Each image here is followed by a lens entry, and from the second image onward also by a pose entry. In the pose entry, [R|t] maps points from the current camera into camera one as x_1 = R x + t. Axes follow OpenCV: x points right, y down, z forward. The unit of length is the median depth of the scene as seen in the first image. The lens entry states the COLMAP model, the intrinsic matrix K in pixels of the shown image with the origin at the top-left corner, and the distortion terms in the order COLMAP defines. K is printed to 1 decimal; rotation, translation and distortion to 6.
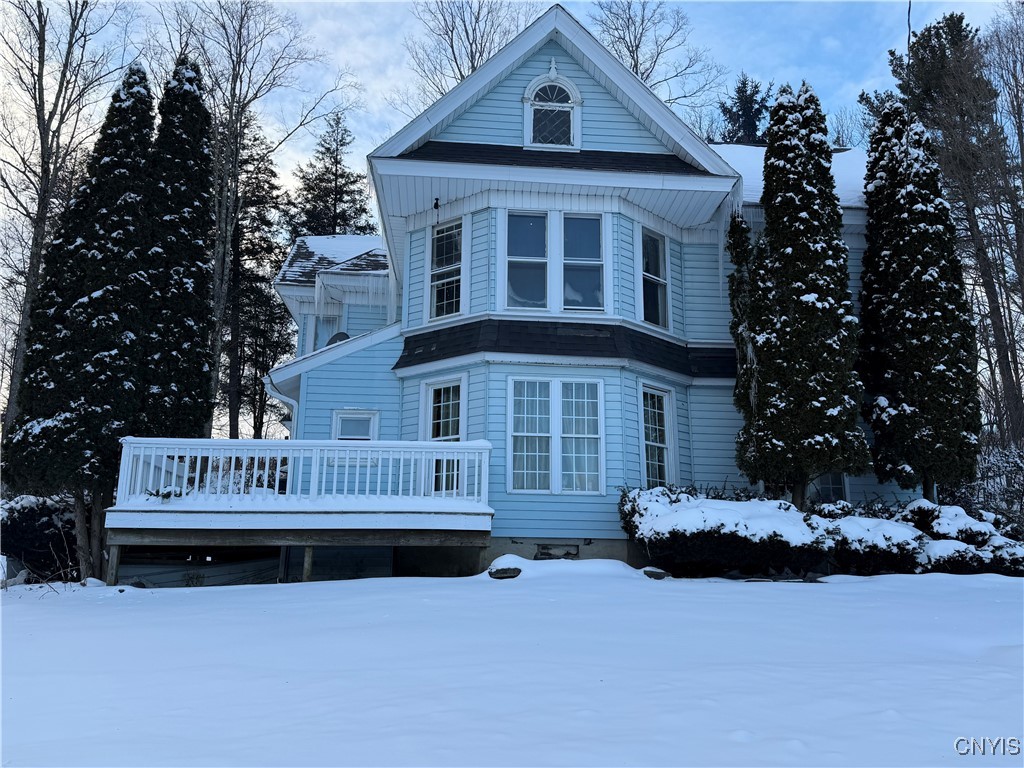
lens RADIAL K [[858.0, 0, 512.4], [0, 858.0, 380.7], [0, 0, 1]] dist [0.007152, 0.002000]
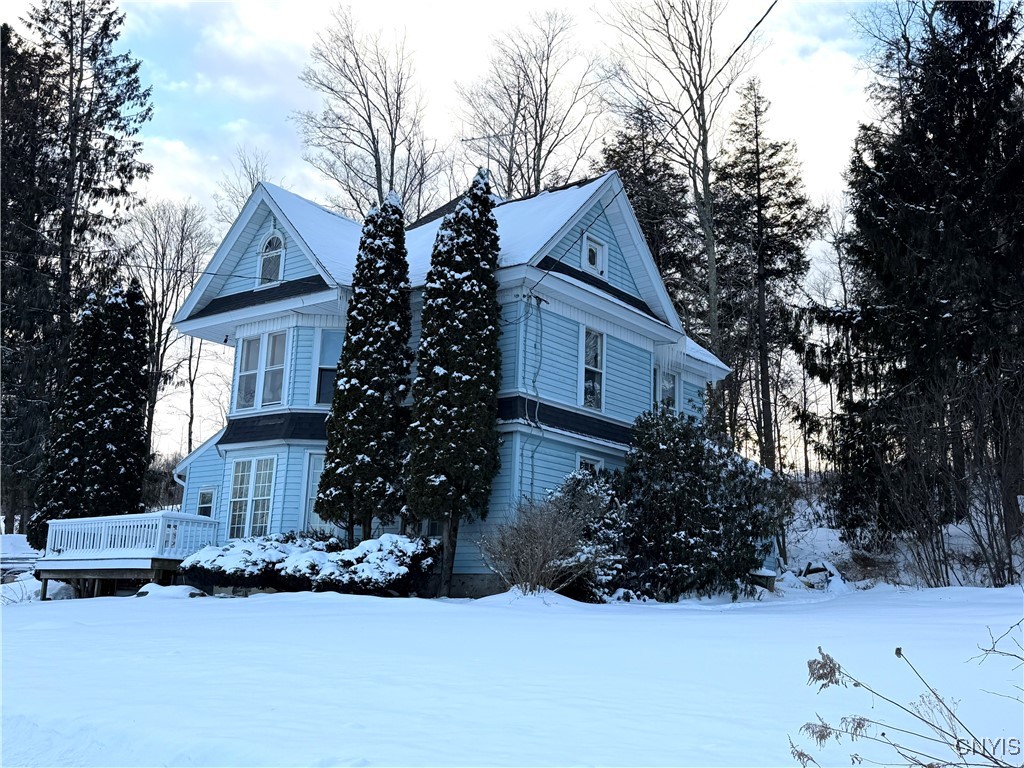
lens RADIAL K [[1083.0, 0, 513.4], [0, 1083.0, 384.6], [0, 0, 1]] dist [0.003398, 0.000000]
pose [[0.731368, -0.130834, -0.669316, 1.625710], [0.144754, 0.988844, -0.035120, 0.002624], [0.666444, -0.071201, 0.742147, -0.042682]]
